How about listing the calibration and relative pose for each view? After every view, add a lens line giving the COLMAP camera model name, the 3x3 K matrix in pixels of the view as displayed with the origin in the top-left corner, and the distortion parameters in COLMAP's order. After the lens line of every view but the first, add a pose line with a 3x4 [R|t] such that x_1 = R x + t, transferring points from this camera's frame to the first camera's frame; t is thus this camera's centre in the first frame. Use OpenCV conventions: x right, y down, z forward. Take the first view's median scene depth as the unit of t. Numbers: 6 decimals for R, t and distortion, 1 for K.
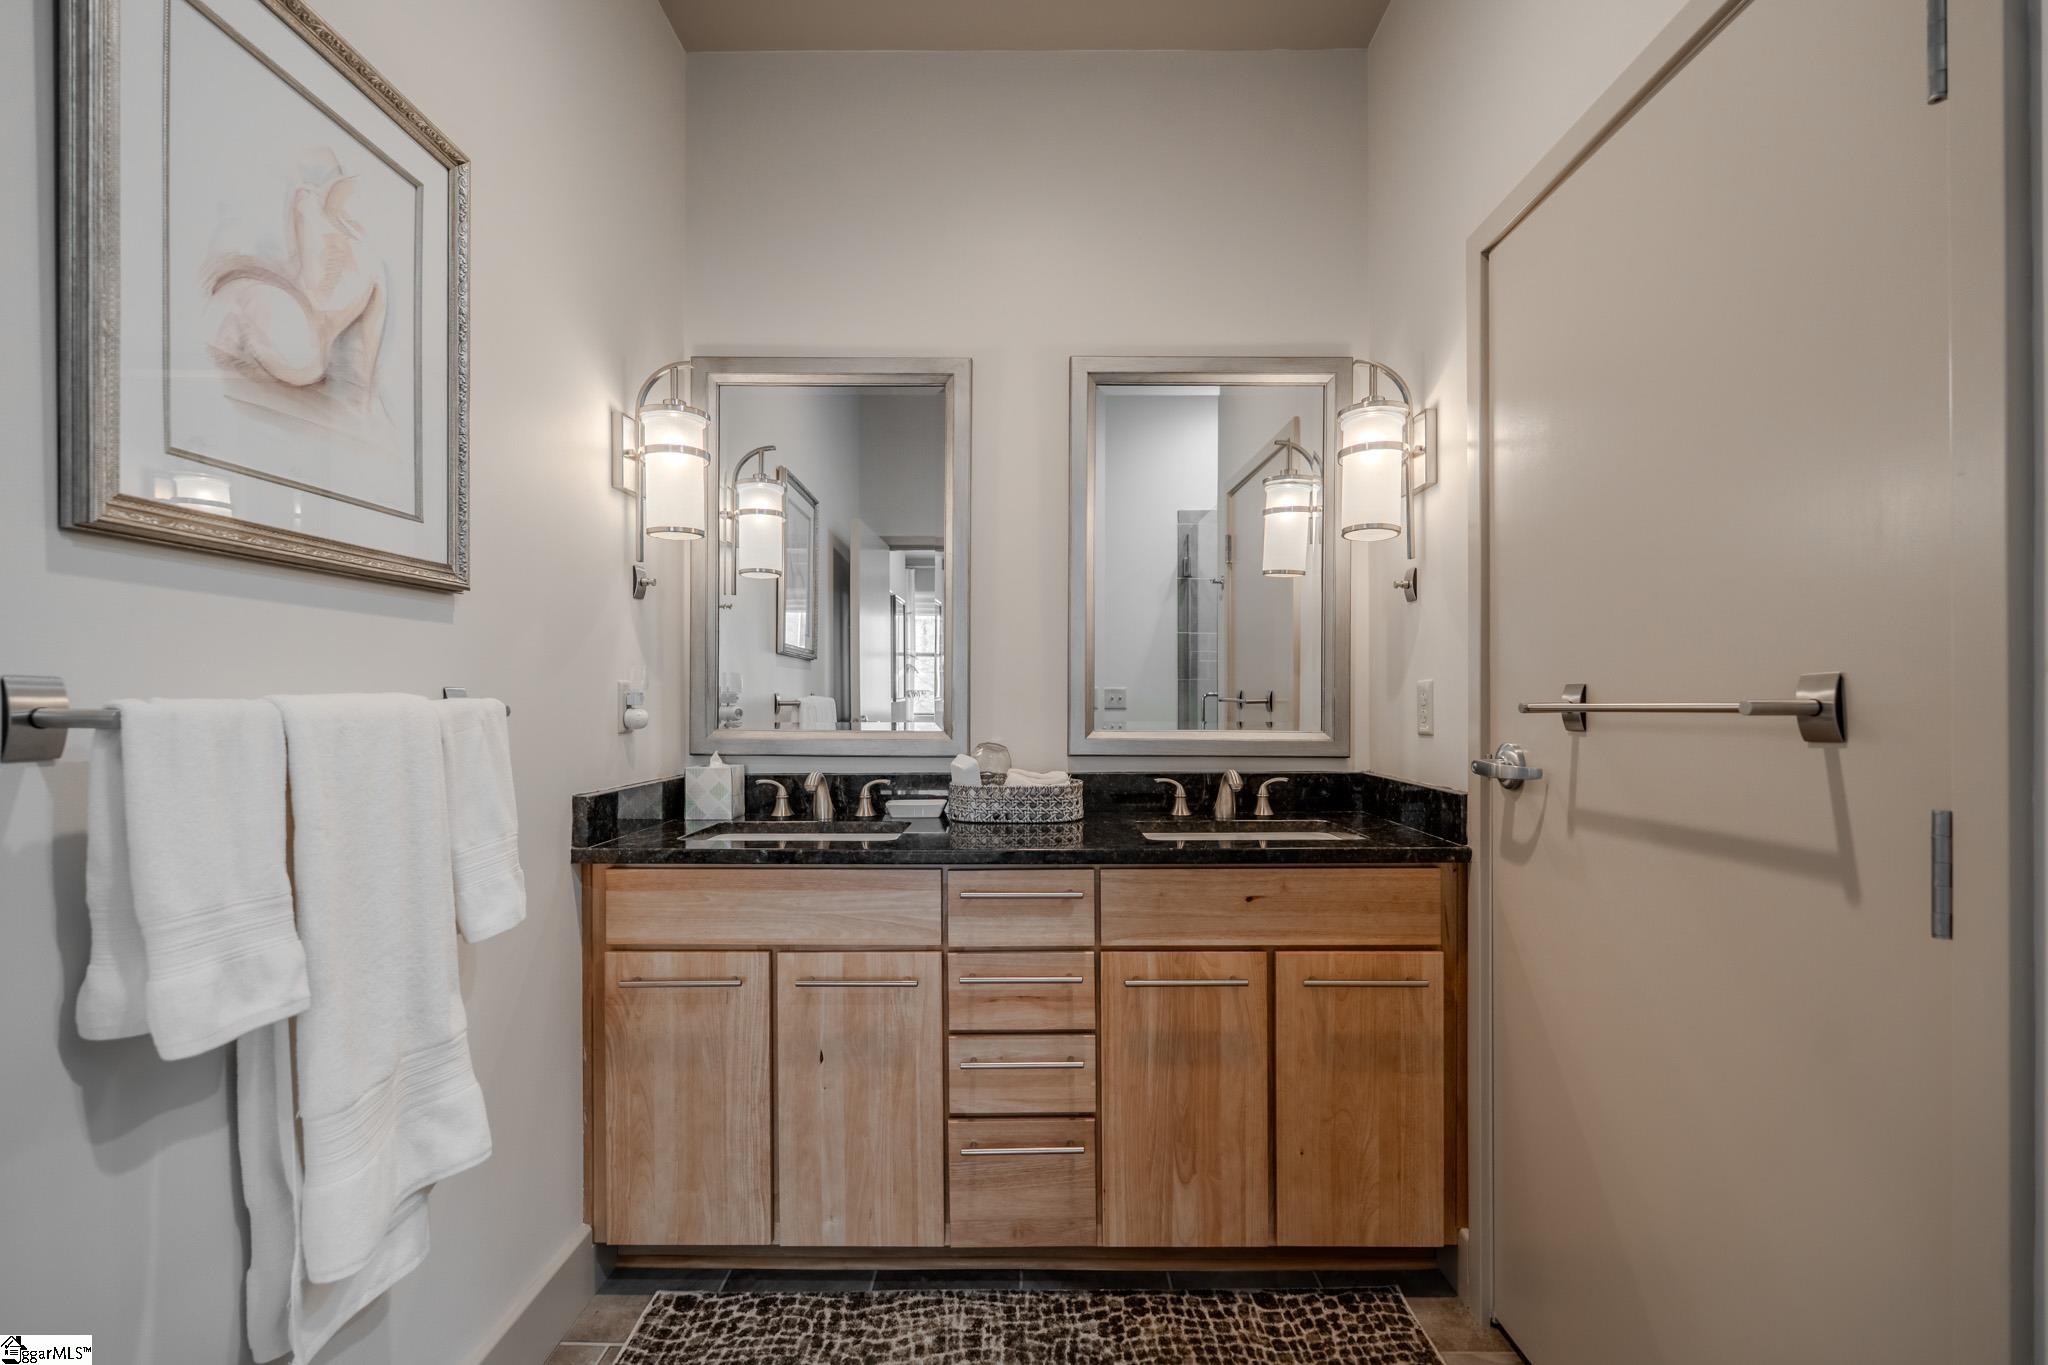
lens RADIAL K [[938.3, 0, 1020.8], [0, 938.3, 699.4], [0, 0, 1]] dist [-0.005439, 0.001301]
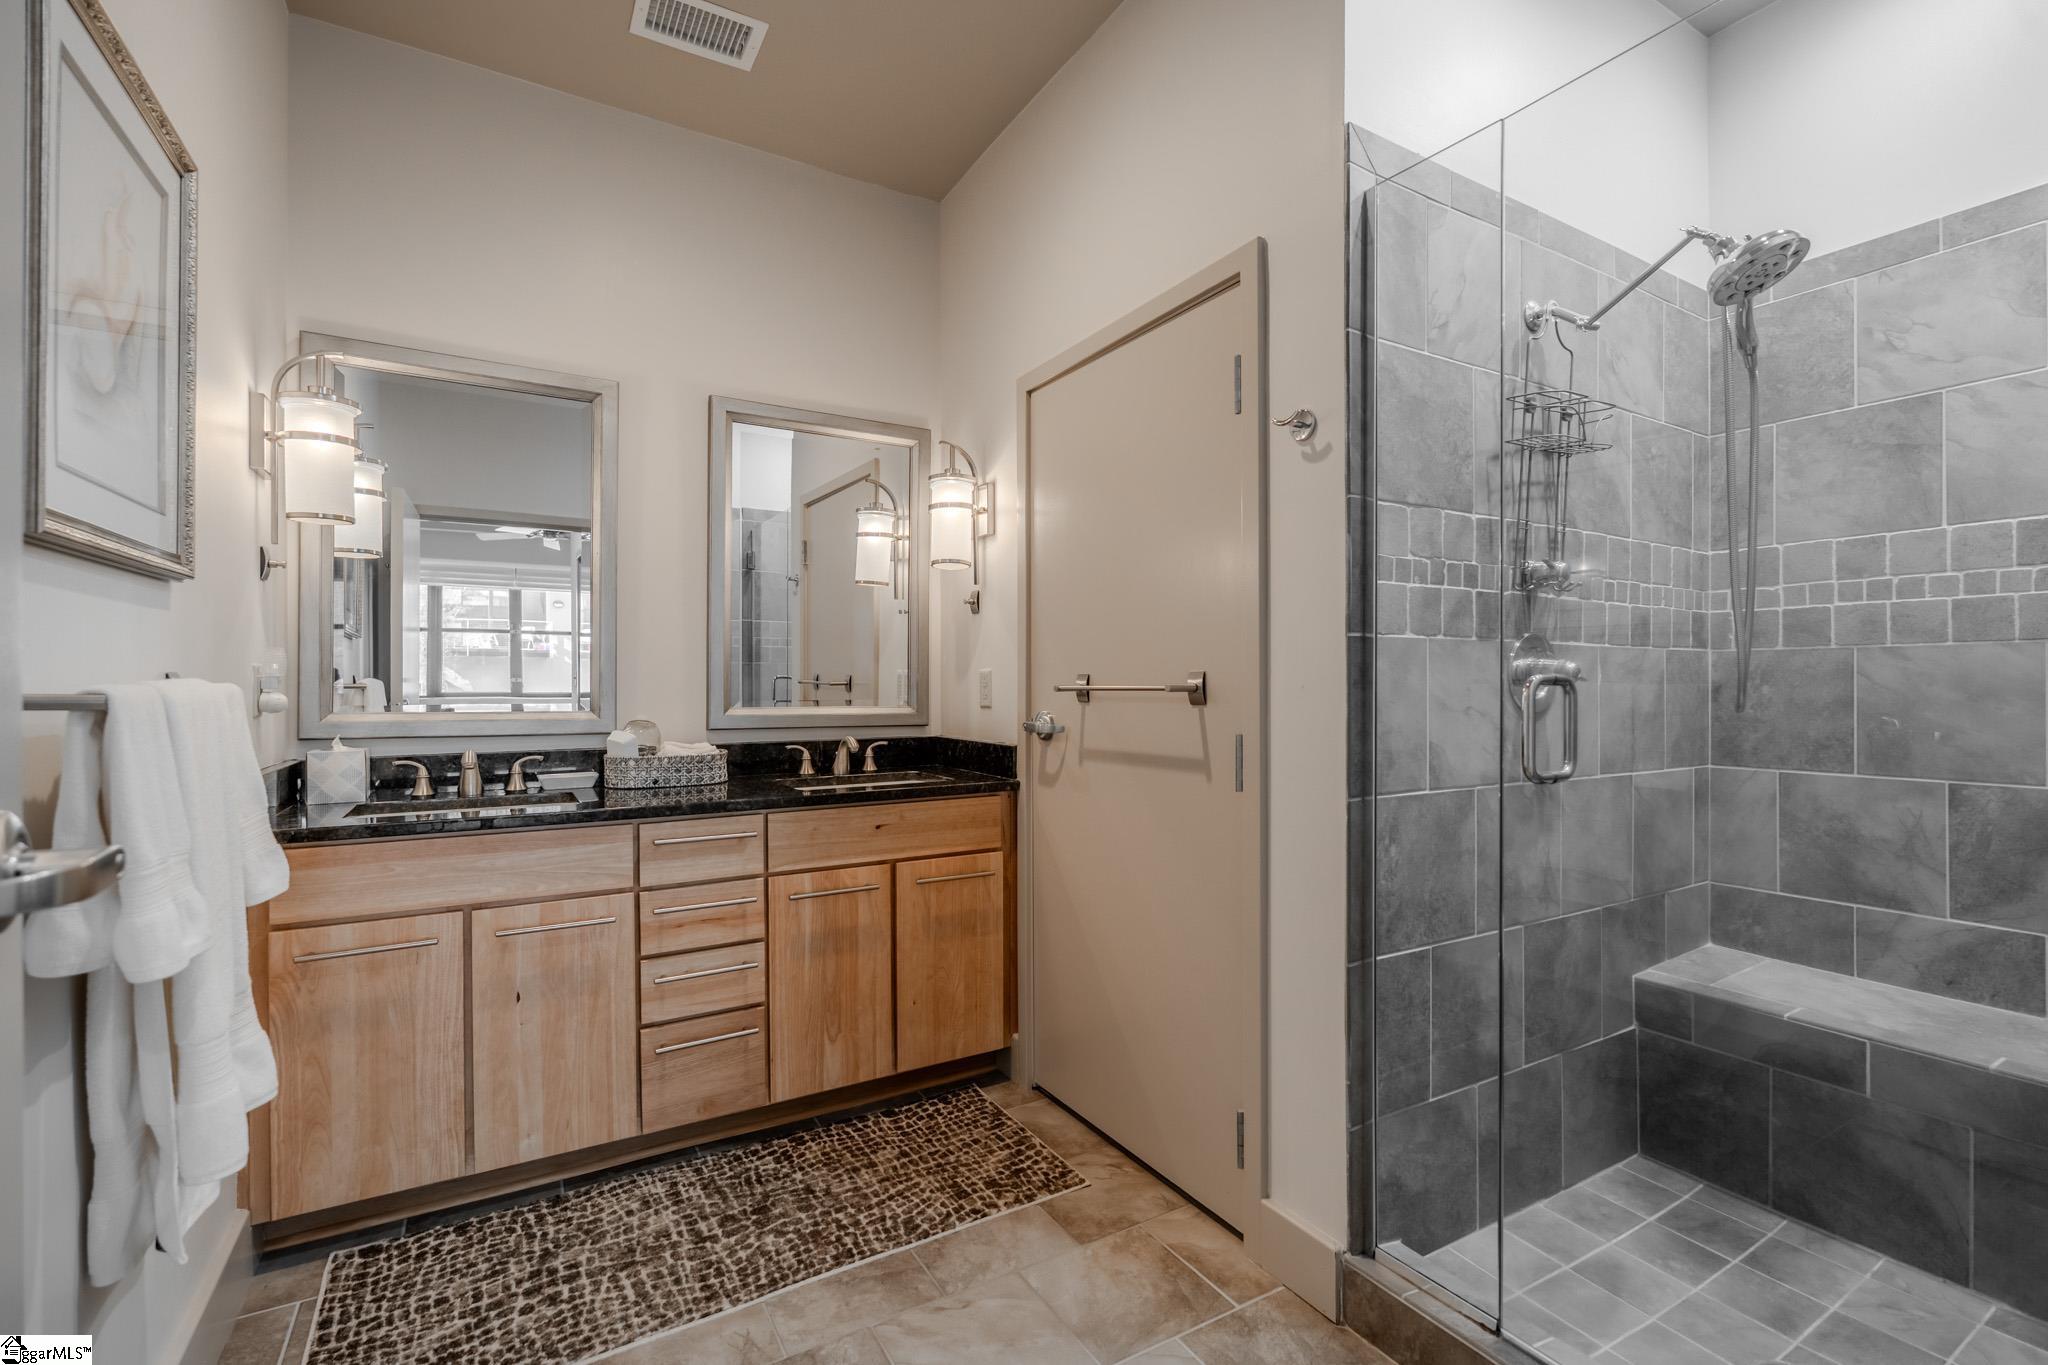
lens RADIAL K [[938.3, 0, 1031.1], [0, 938.3, 676.7], [0, 0, 1]] dist [-0.005439, 0.001301]
pose [[0.863325, 0.002324, 0.504642, -0.251703], [-0.000543, 0.999993, -0.003677, -0.004231], [-0.504647, 0.002901, 0.863321, -0.300152]]
